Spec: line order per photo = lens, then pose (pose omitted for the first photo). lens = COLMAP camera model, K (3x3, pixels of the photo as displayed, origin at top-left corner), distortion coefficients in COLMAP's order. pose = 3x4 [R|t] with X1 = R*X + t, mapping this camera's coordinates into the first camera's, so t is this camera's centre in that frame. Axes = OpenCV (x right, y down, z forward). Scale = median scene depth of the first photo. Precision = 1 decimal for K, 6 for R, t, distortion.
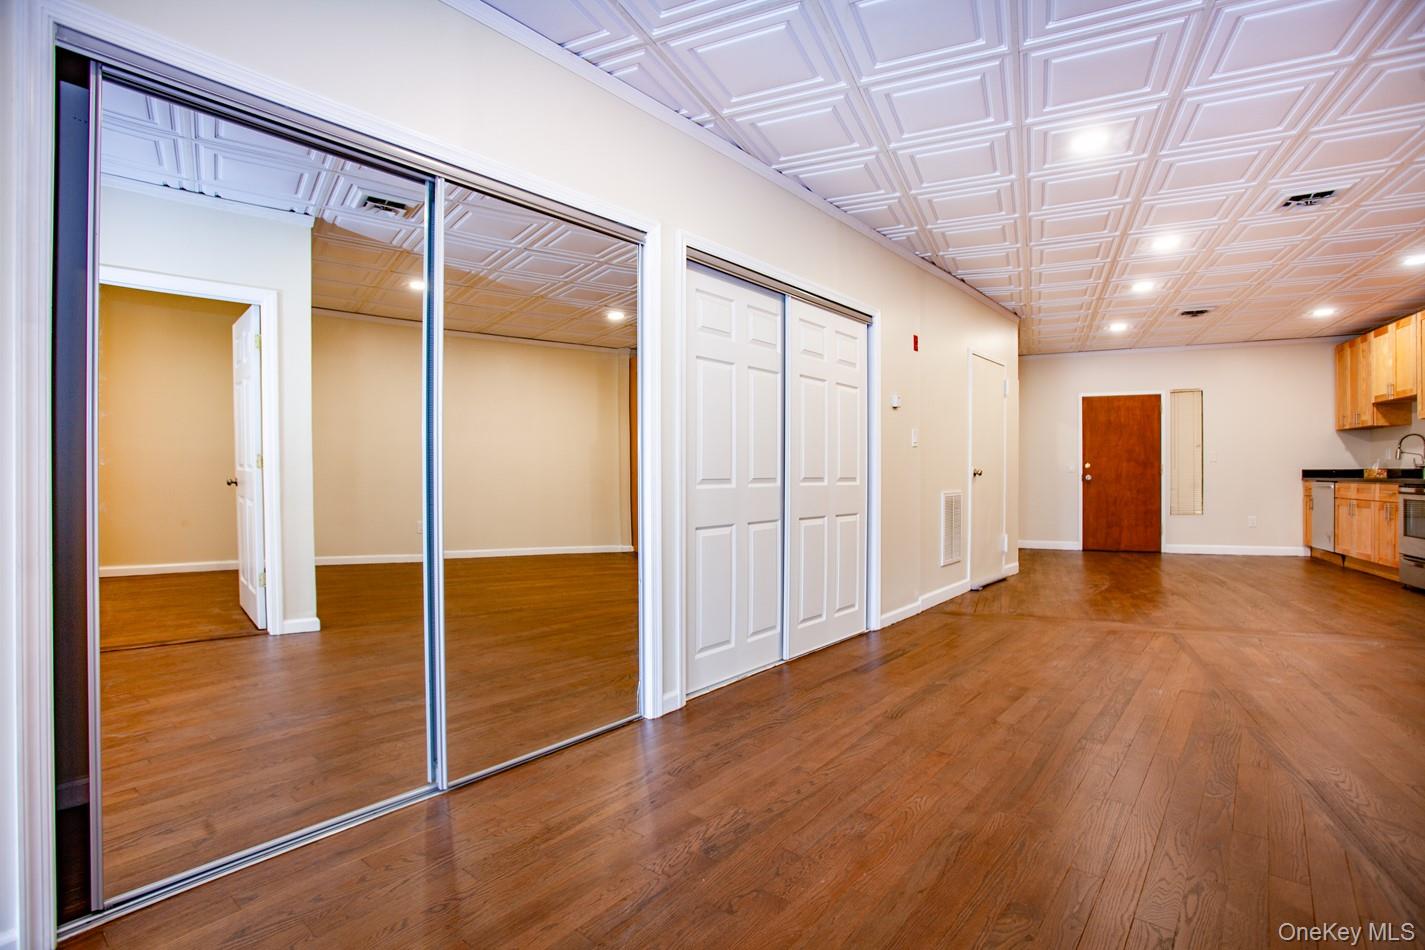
lens RADIAL K [[673.8, 0, 715.0], [0, 673.8, 471.0], [0, 0, 1]] dist [0.001045, 0.001279]
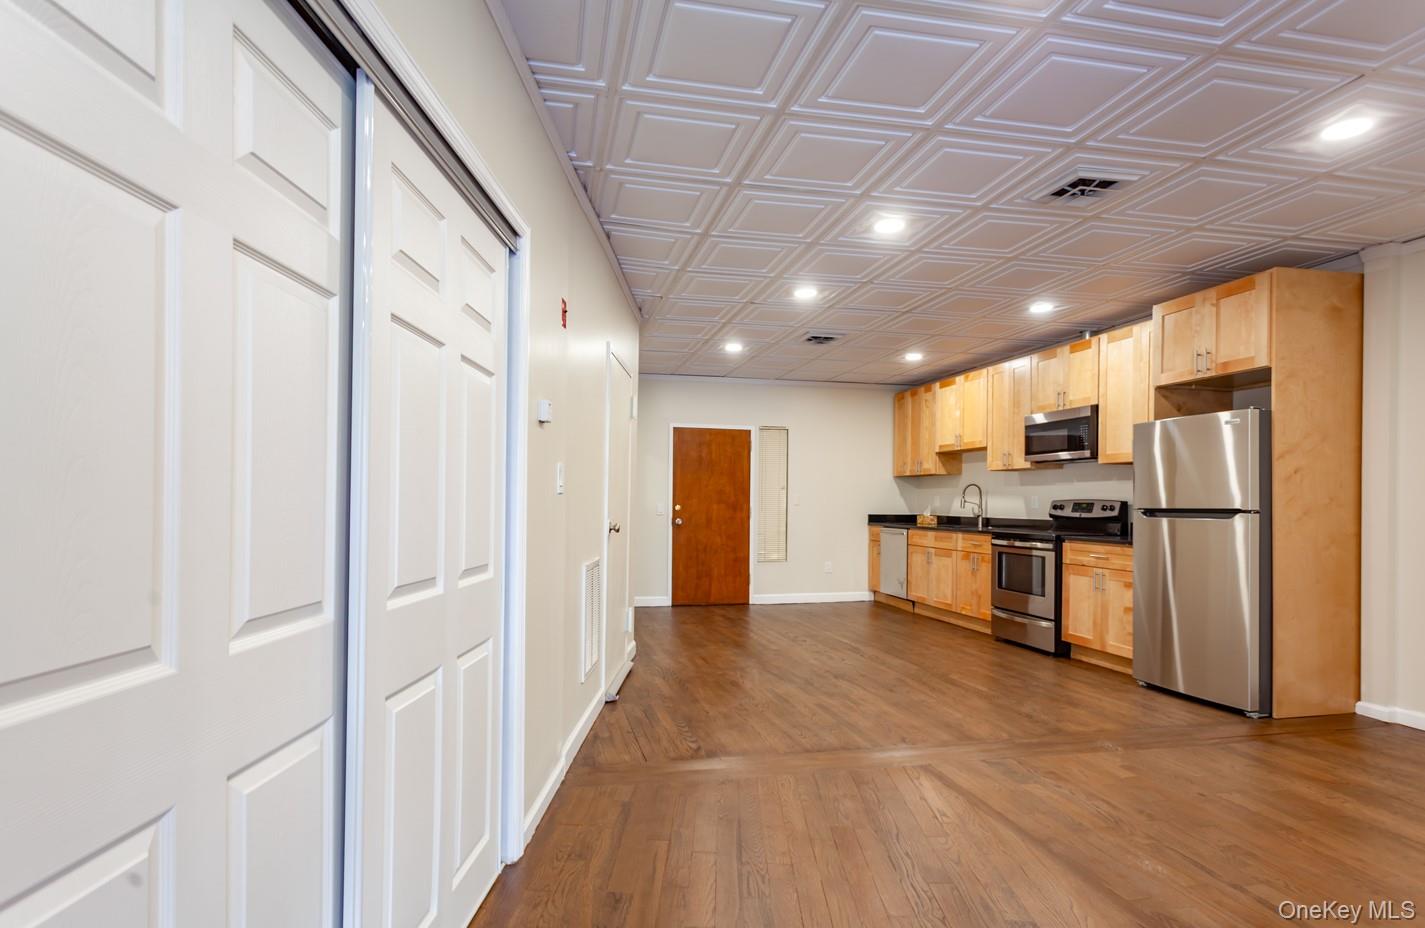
lens RADIAL K [[730.7, 0, 682.4], [0, 730.7, 500.9], [0, 0, 1]] dist [-0.004466, -0.001995]
pose [[0.810606, 0.007161, 0.585548, 0.010941], [-0.009123, 0.999958, 0.000399, -0.021399], [-0.585521, -0.005665, 0.810638, 0.299905]]
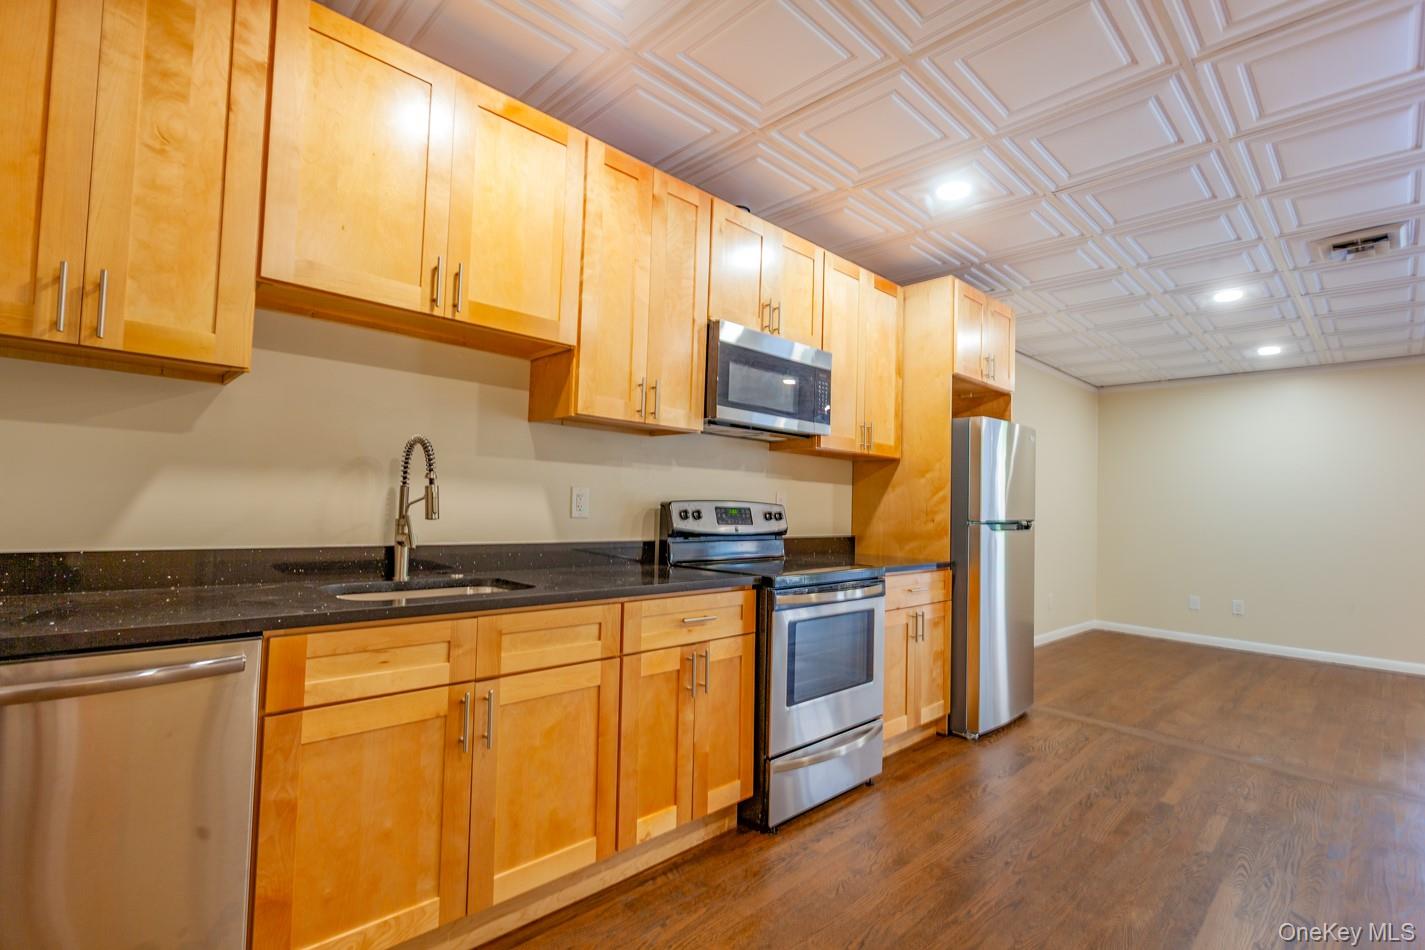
lens RADIAL K [[673.8, 0, 713.5], [0, 673.8, 479.9], [0, 0, 1]] dist [0.001045, 0.001279]
pose [[-0.933571, -0.008634, 0.358289, 0.772329], [-0.024809, 0.998869, -0.040572, -0.022762], [-0.357533, -0.046765, -0.932729, 1.164093]]
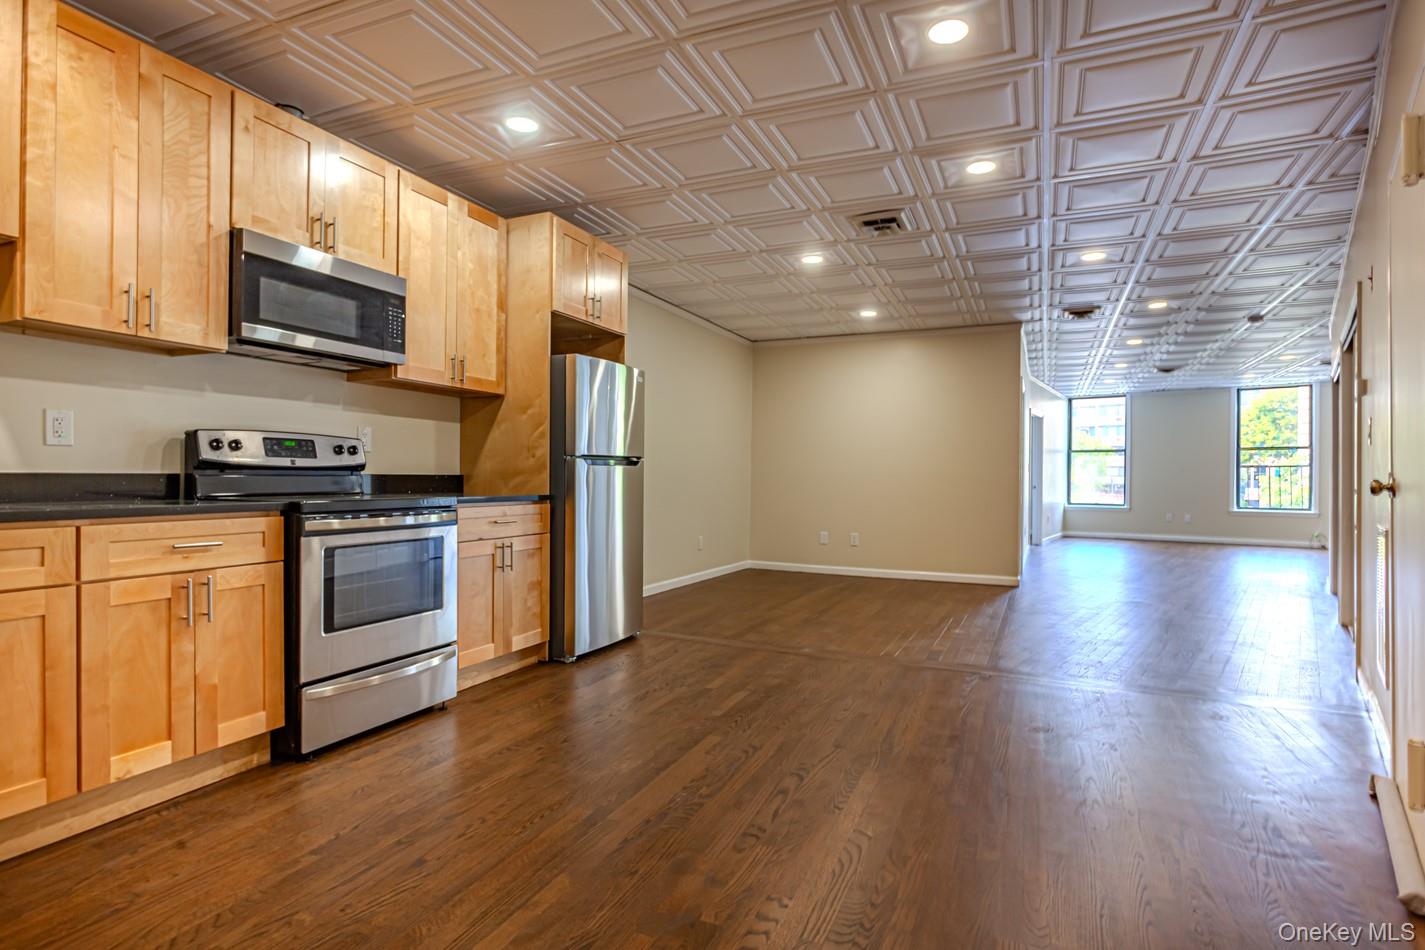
lens RADIAL K [[742.9, 0, 720.5], [0, 742.9, 481.0], [0, 0, 1]] dist [-0.004371, 0.002908]
pose [[-0.999768, -0.004002, -0.021168, 0.663447], [-0.004128, 0.999974, 0.005913, -0.000389], [0.021144, 0.005999, -0.999758, 1.202084]]
